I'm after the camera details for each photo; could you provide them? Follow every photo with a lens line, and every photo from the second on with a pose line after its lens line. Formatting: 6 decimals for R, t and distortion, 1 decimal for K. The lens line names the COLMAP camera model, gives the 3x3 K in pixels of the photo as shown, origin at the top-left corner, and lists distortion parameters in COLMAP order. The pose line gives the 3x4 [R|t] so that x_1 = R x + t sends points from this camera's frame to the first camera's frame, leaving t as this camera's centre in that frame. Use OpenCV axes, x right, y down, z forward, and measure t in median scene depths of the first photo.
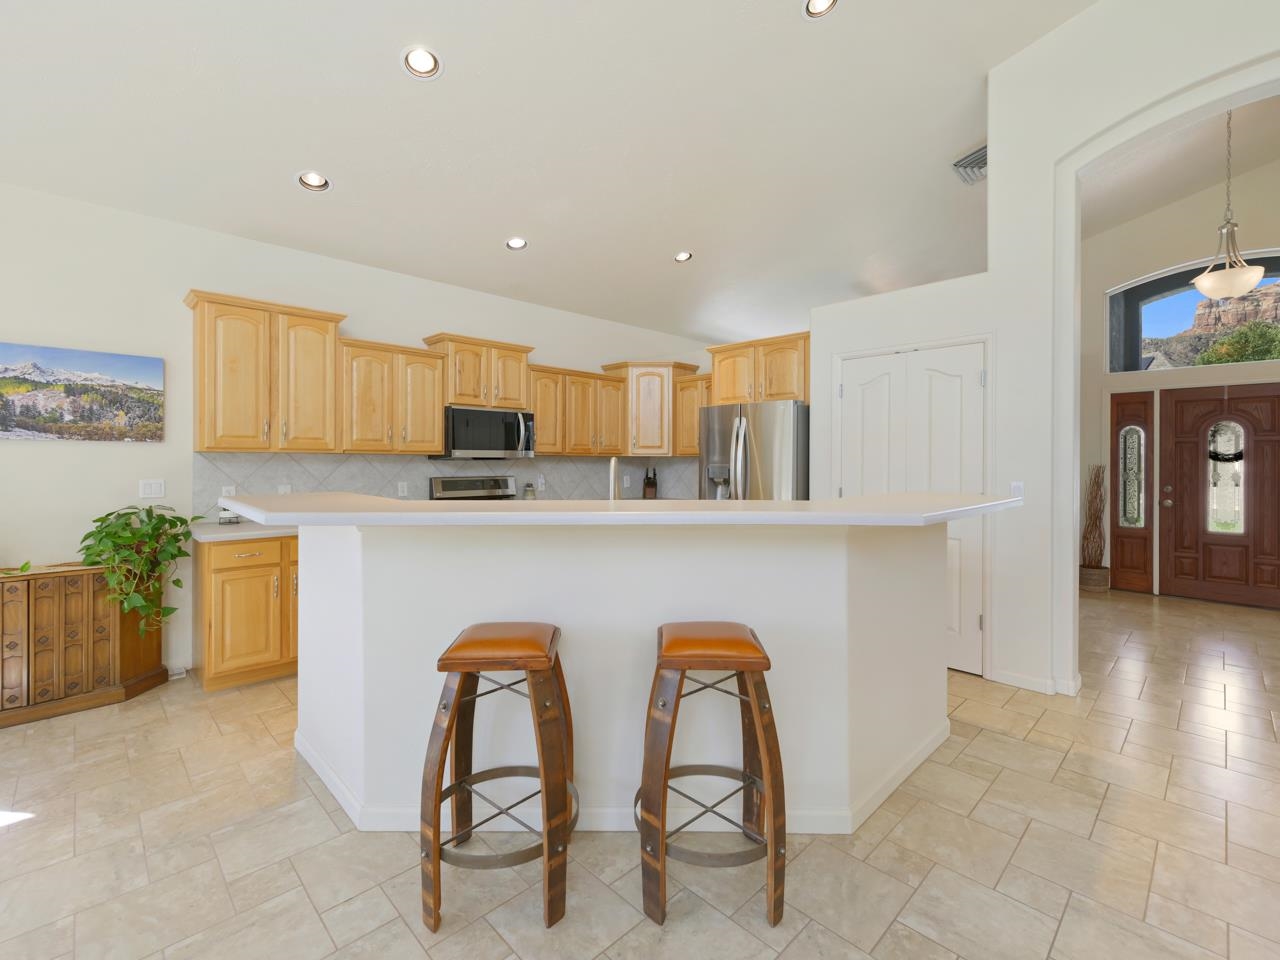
lens RADIAL K [[571.0, 0, 635.7], [0, 571.0, 466.9], [0, 0, 1]] dist [0.001777, 0.000197]
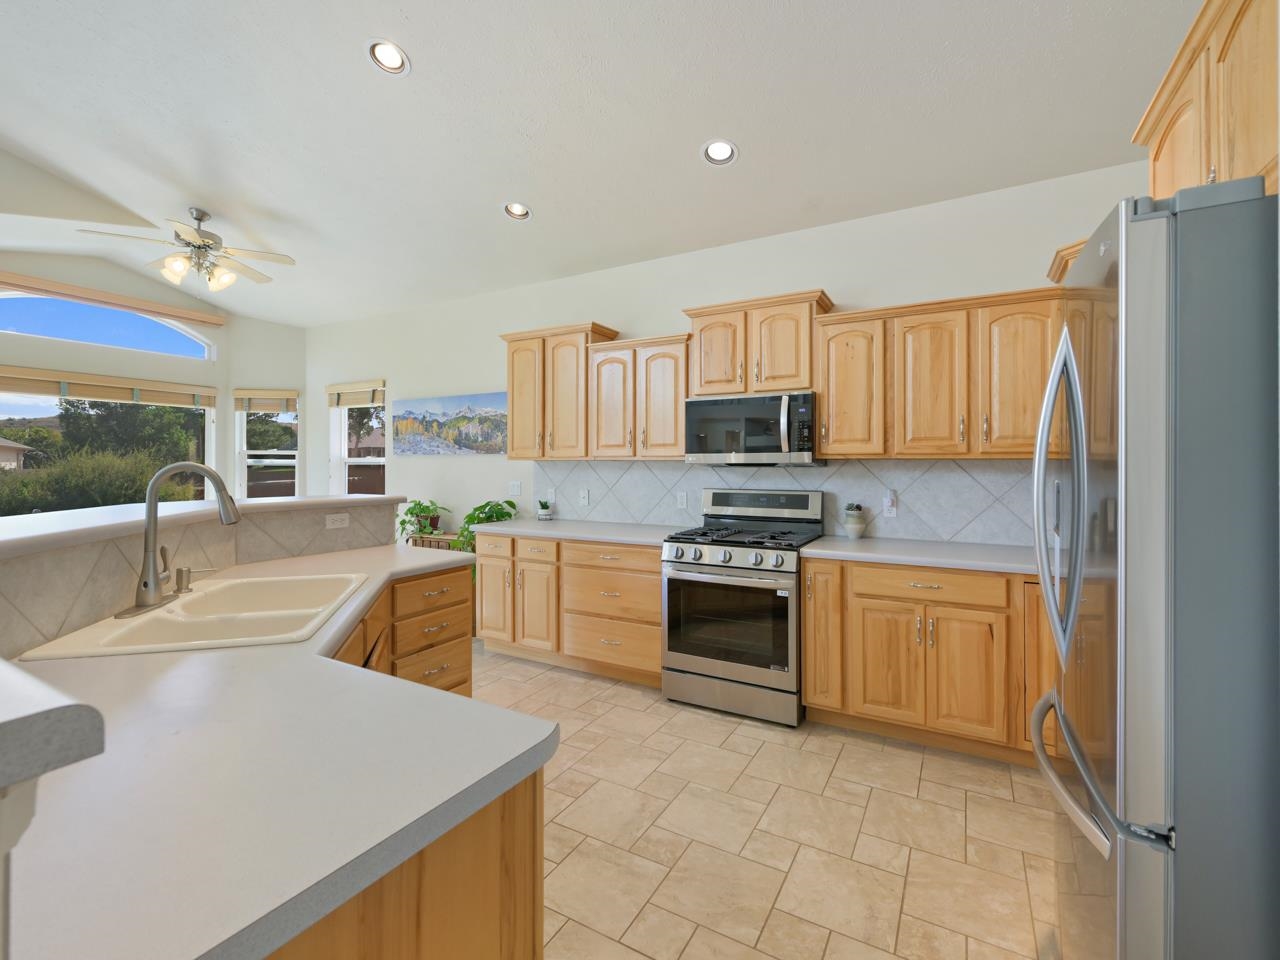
lens RADIAL K [[571.0, 0, 635.7], [0, 571.0, 466.9], [0, 0, 1]] dist [0.001777, 0.000197]
pose [[0.277915, 0.005599, -0.960589, 0.402131], [-0.005964, 0.999974, 0.004103, -0.014636], [0.960587, 0.004589, 0.277941, 0.678495]]
